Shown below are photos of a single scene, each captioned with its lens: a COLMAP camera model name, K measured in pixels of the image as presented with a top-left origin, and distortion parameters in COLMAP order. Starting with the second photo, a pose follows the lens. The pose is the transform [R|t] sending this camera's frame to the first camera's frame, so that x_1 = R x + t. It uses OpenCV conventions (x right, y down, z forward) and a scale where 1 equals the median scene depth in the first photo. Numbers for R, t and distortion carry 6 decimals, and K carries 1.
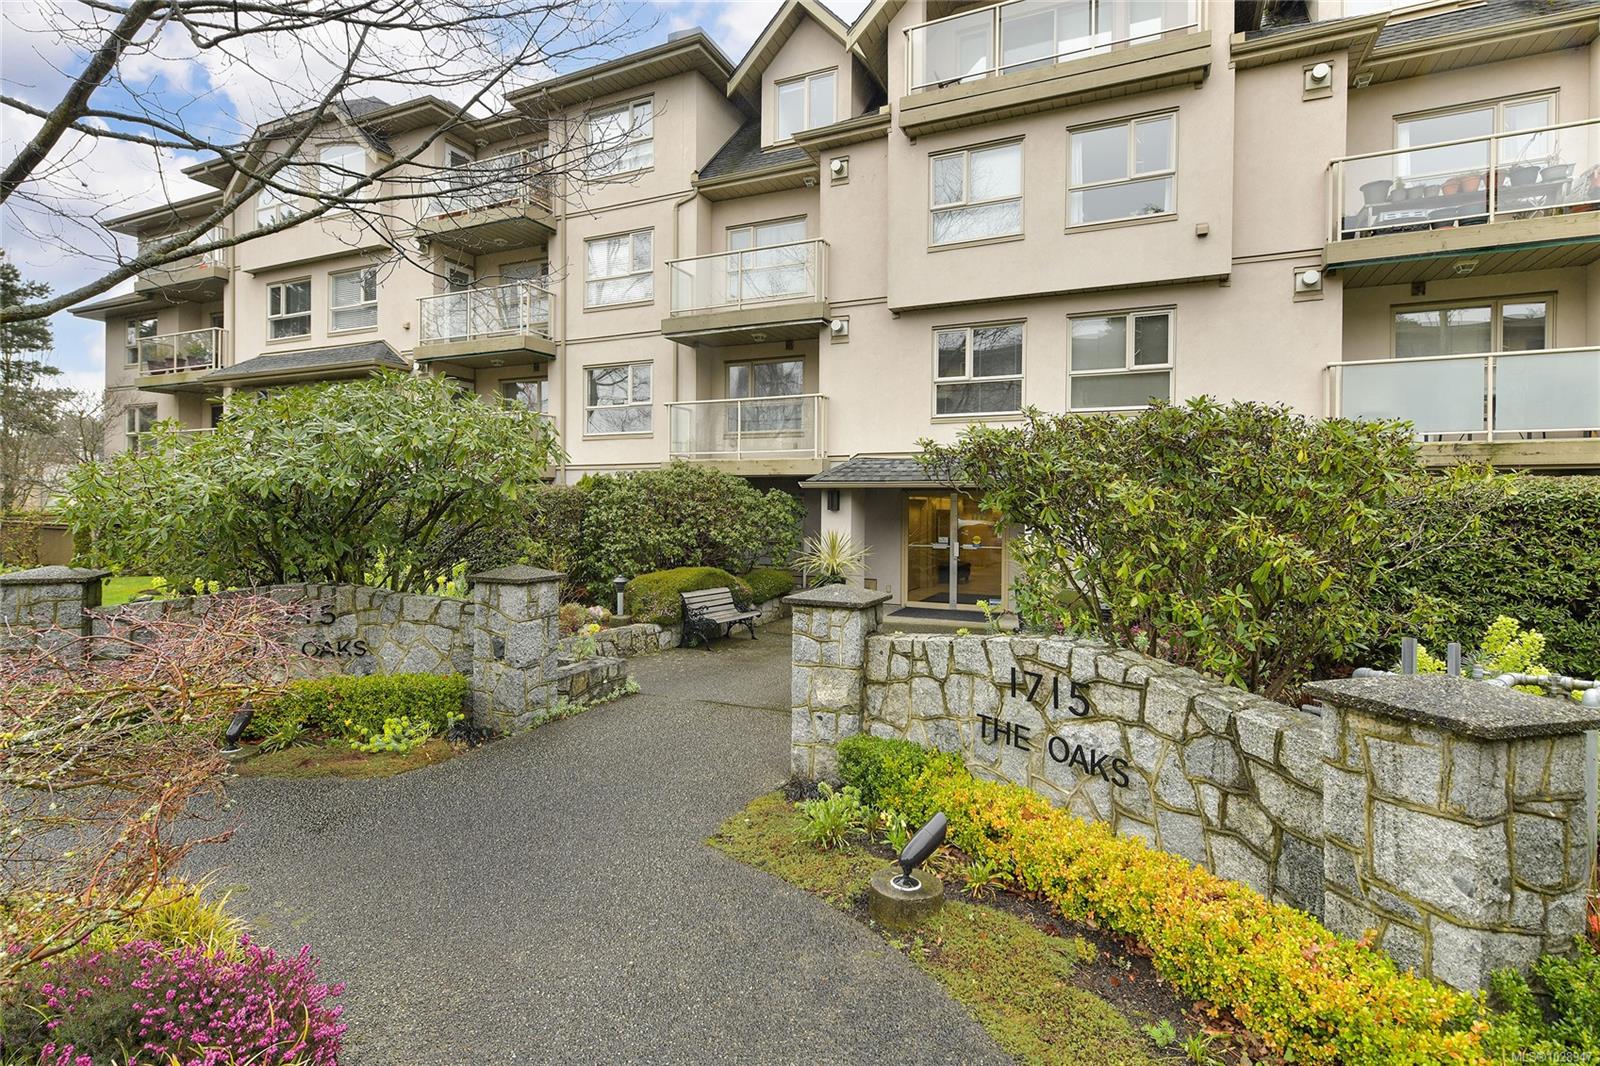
lens RADIAL K [[777.7, 0, 797.3], [0, 777.7, 499.8], [0, 0, 1]] dist [0.017908, -0.000202]
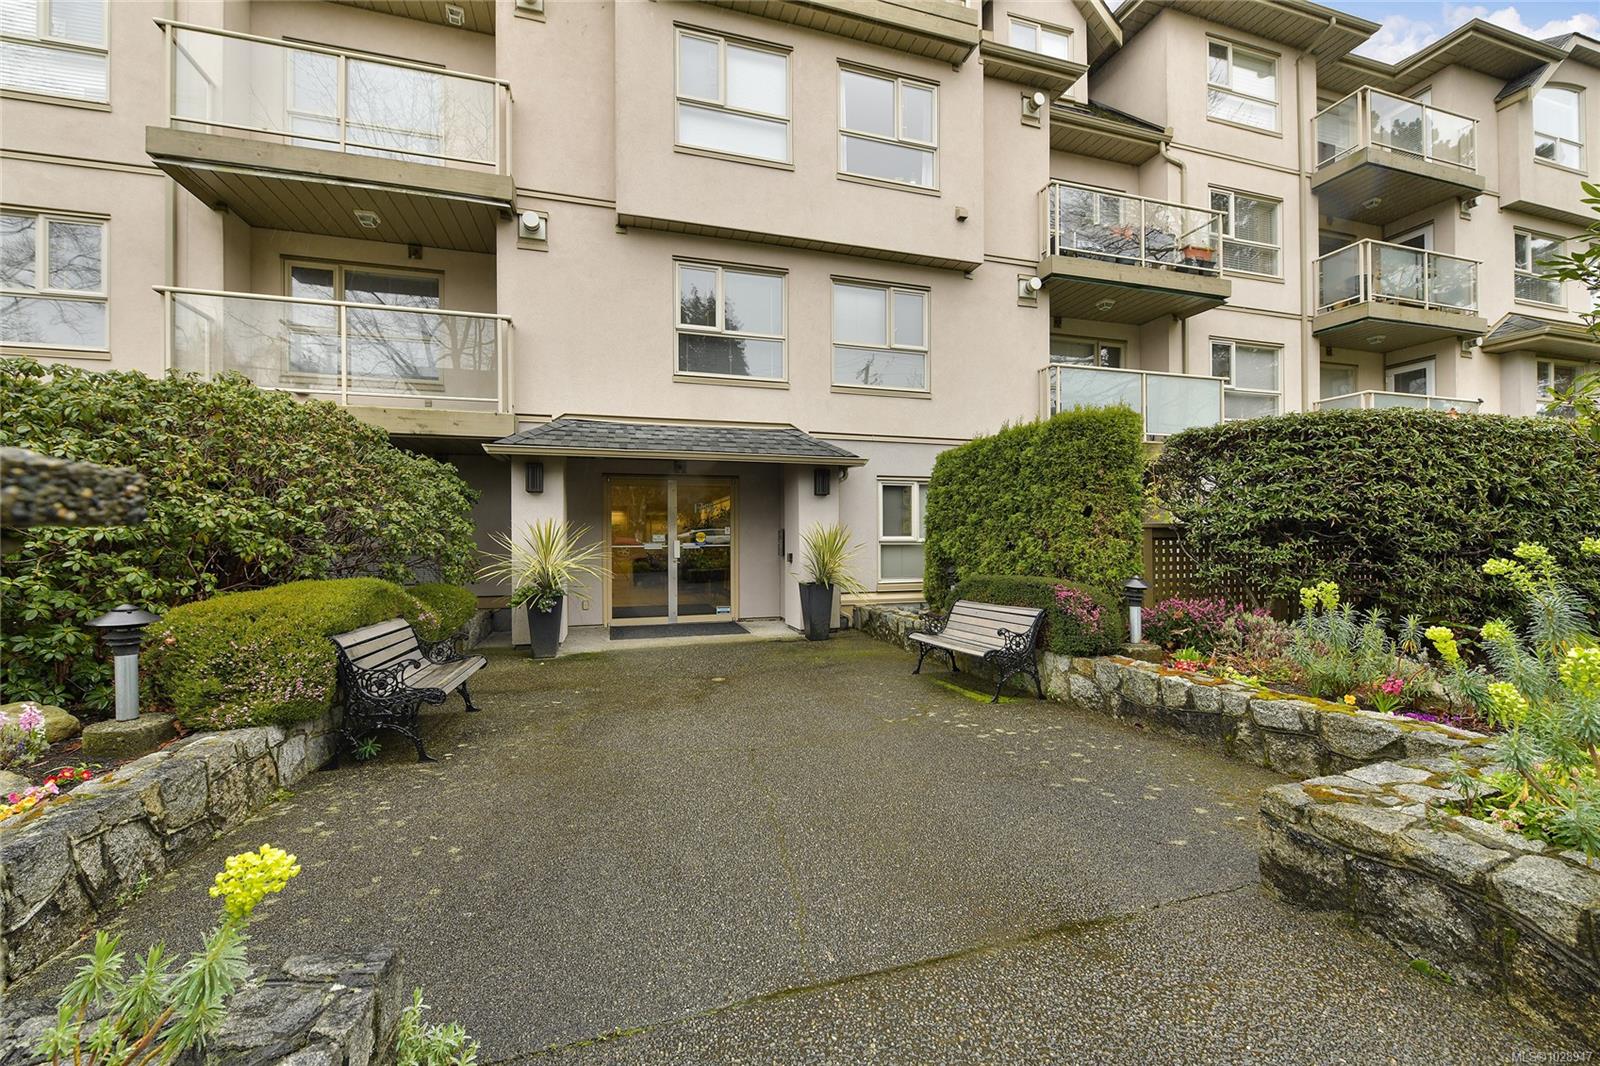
lens RADIAL K [[636.7, 0, 800.0], [0, 636.7, 533.0], [0, 0, 1]] dist [-0.000349, -0.000130]
pose [[0.752946, -0.003731, 0.658072, -0.162235], [0.004174, 0.999991, 0.000893, 0.056417], [-0.658069, 0.002075, 0.752955, 0.506037]]
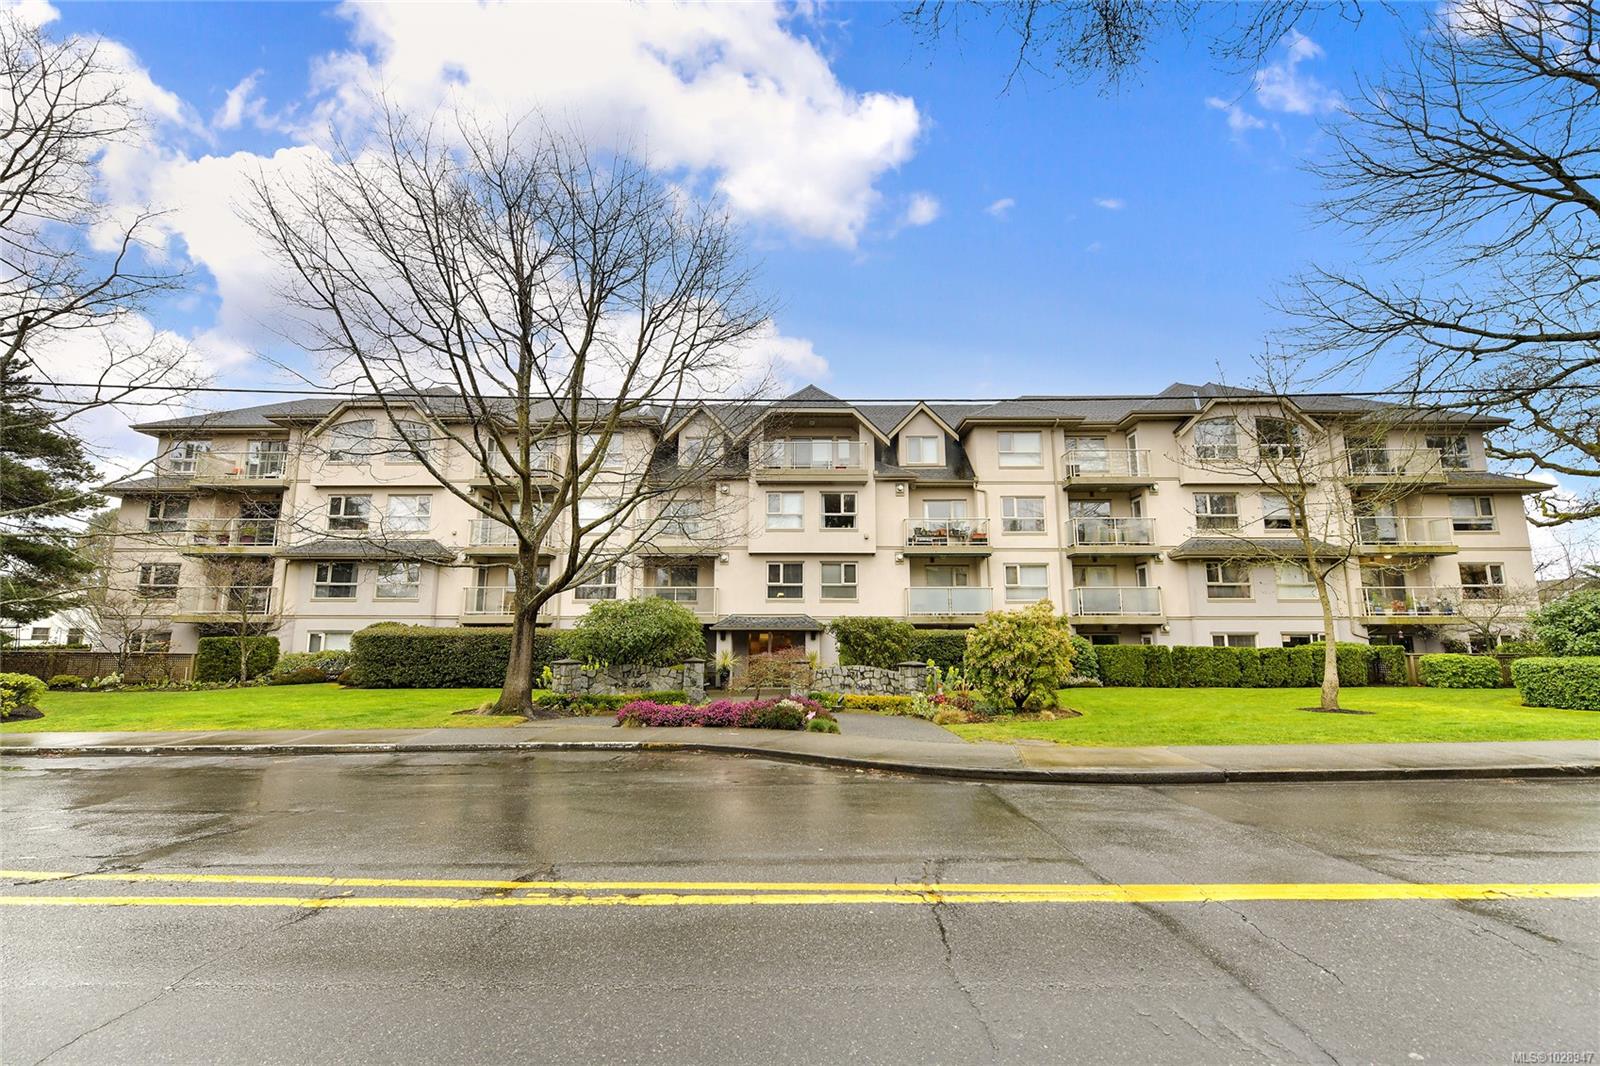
lens RADIAL K [[636.7, 0, 800.0], [0, 636.7, 533.0], [0, 0, 1]] dist [-0.000349, -0.000130]
pose [[0.917418, 0.058353, 0.393623, -0.562751], [0.002693, 0.988256, -0.152783, -0.012832], [-0.397916, 0.141226, 0.906487, -0.912282]]
